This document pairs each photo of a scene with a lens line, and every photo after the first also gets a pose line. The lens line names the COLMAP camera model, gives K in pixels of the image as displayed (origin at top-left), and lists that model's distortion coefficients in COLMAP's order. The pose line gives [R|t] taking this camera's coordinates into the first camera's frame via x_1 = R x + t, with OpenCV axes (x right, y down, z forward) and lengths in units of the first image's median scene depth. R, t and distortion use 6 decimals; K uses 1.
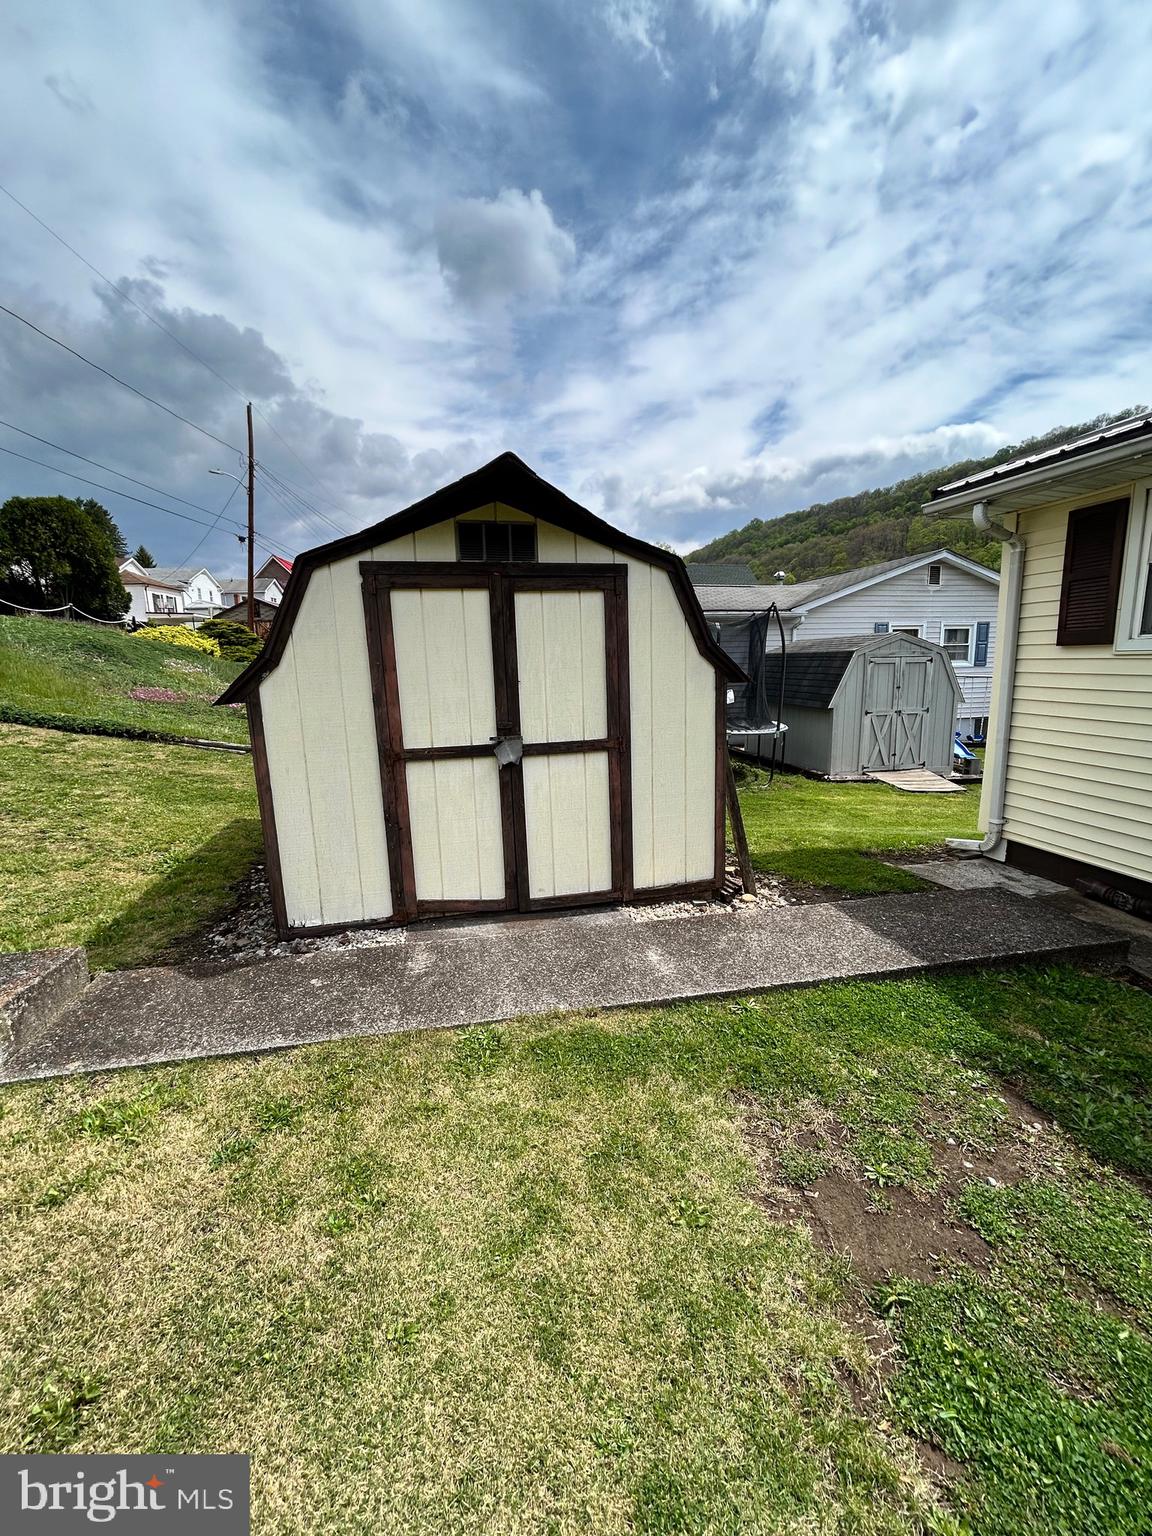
lens RADIAL K [[618.7, 0, 576.0], [0, 618.7, 768.0], [0, 0, 1]] dist [0.001284, -0.000172]
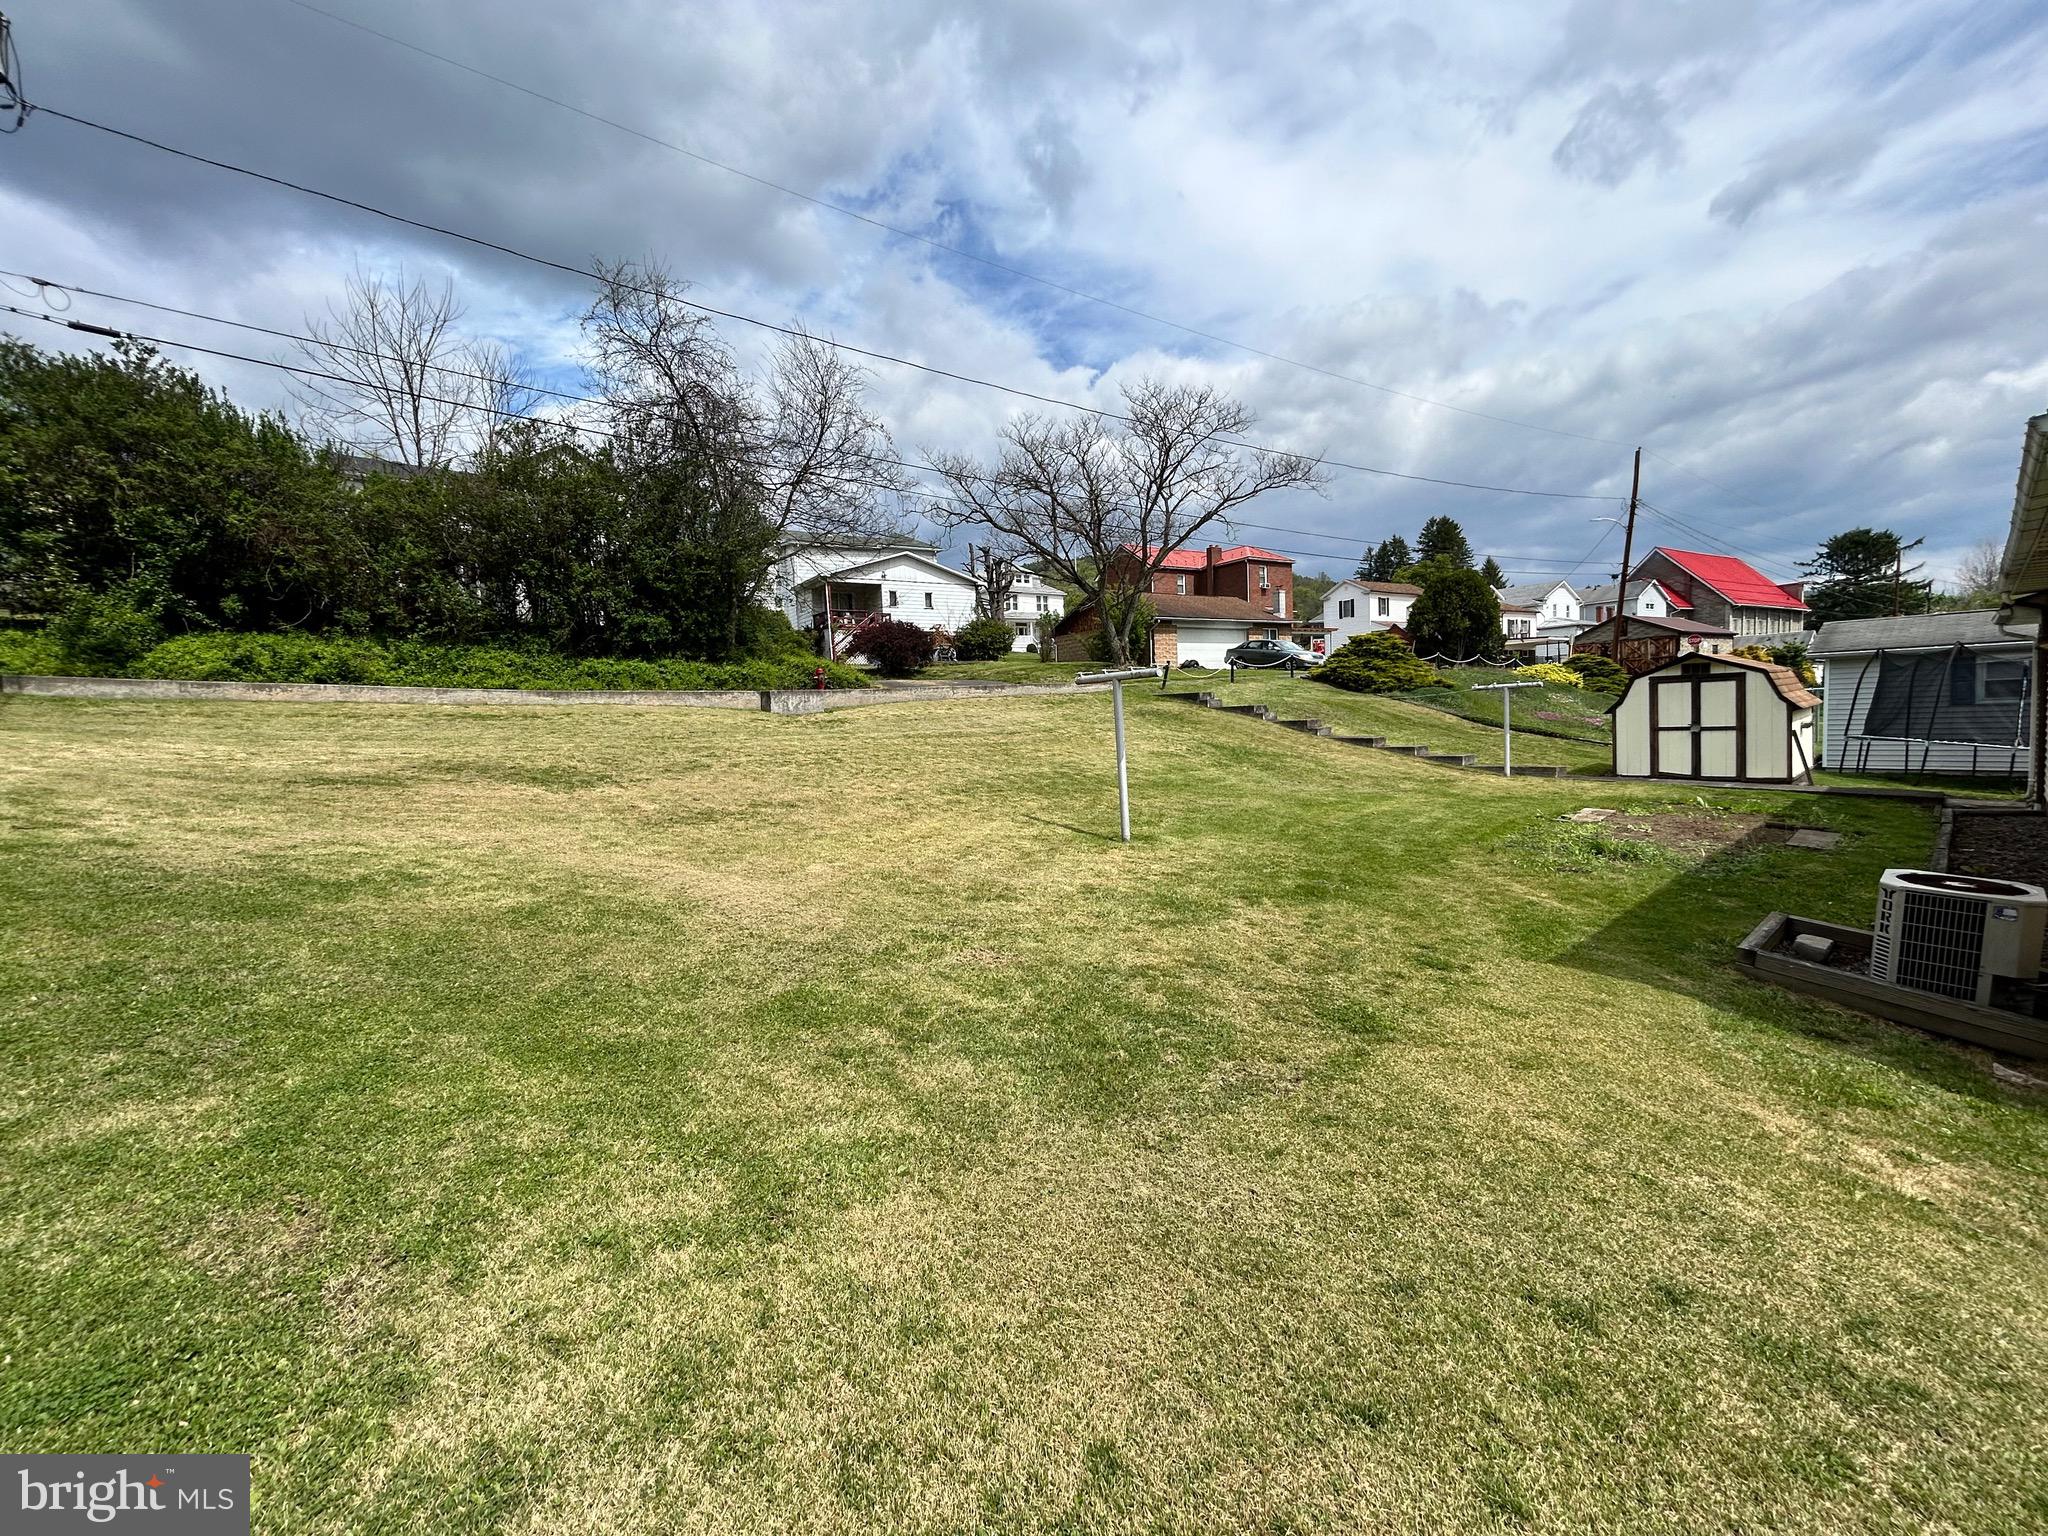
lens RADIAL K [[825.0, 0, 1021.3], [0, 825.0, 766.1], [0, 0, 1]] dist [0.001284, -0.000172]
pose [[0.459743, 0.058750, -0.886106, 1.291852], [-0.120280, 0.992734, 0.003415, 0.353253], [0.879869, 0.105011, 0.463469, -2.517157]]
